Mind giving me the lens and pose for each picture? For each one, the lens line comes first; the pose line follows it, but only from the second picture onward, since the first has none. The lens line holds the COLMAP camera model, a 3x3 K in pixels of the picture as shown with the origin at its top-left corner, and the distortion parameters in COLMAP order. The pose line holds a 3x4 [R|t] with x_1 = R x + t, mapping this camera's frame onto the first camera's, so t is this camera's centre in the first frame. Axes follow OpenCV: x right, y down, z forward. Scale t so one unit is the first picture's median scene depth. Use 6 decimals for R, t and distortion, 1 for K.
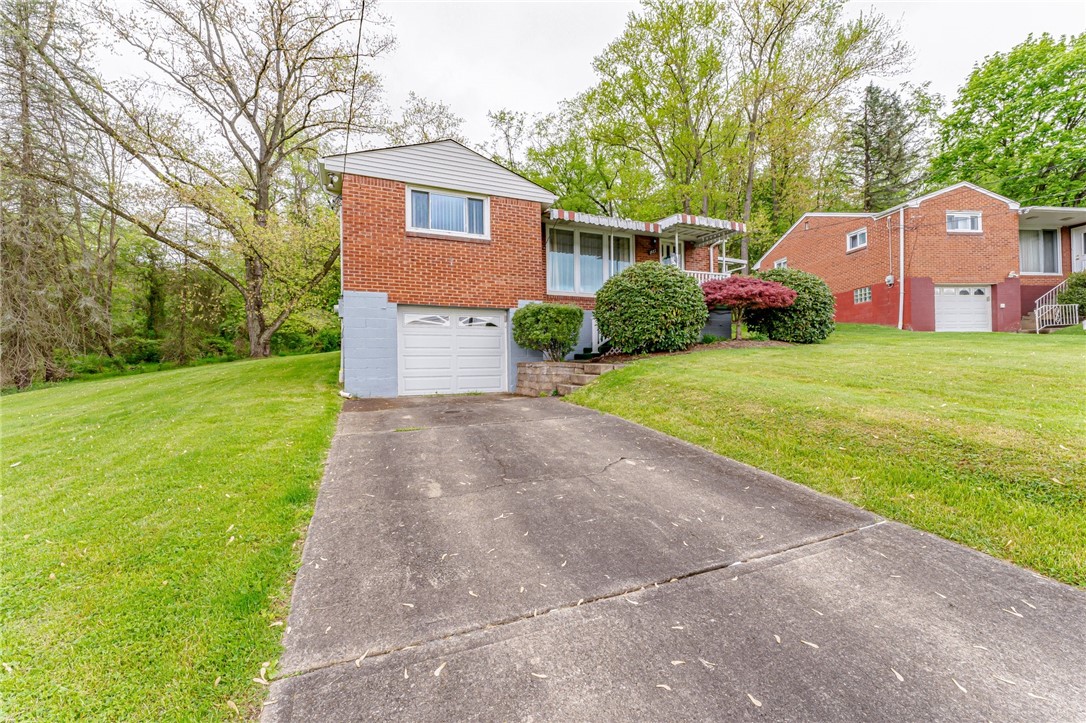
lens RADIAL K [[440.7, 0, 541.6], [0, 440.7, 357.7], [0, 0, 1]] dist [-0.007095, -0.000153]
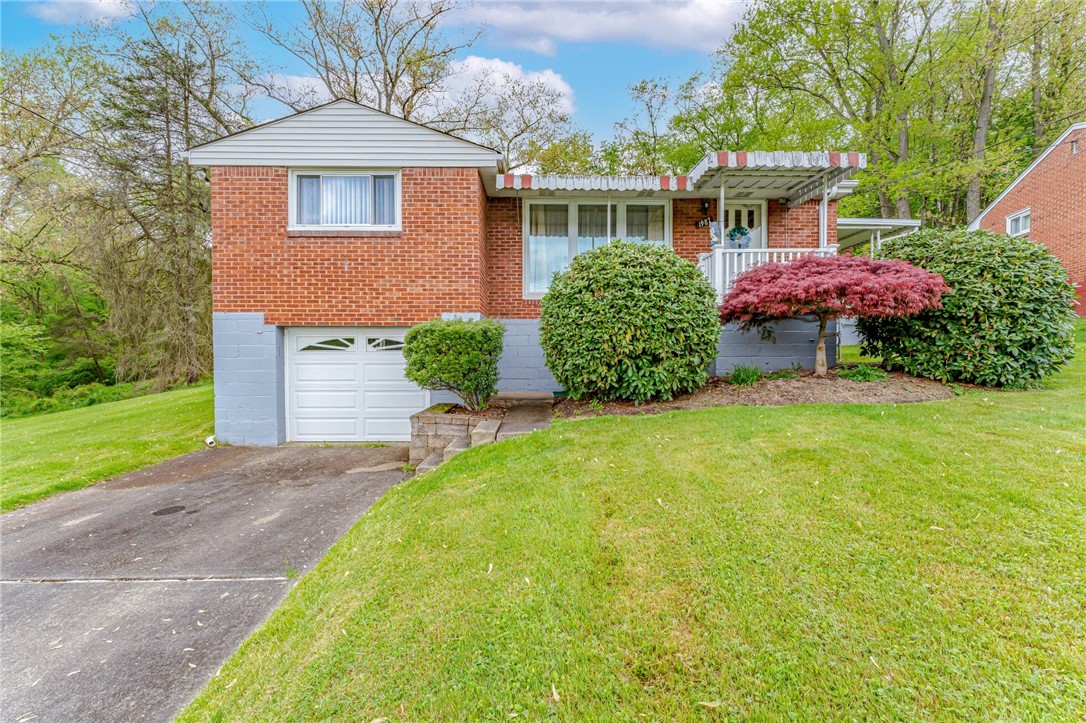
lens RADIAL K [[440.7, 0, 541.6], [0, 440.7, 357.7], [0, 0, 1]] dist [-0.007095, -0.000153]
pose [[0.925205, 0.012222, -0.379271, 0.364953], [-0.002874, 0.999678, 0.025205, -0.079716], [0.379457, -0.022229, 0.924942, 0.418793]]
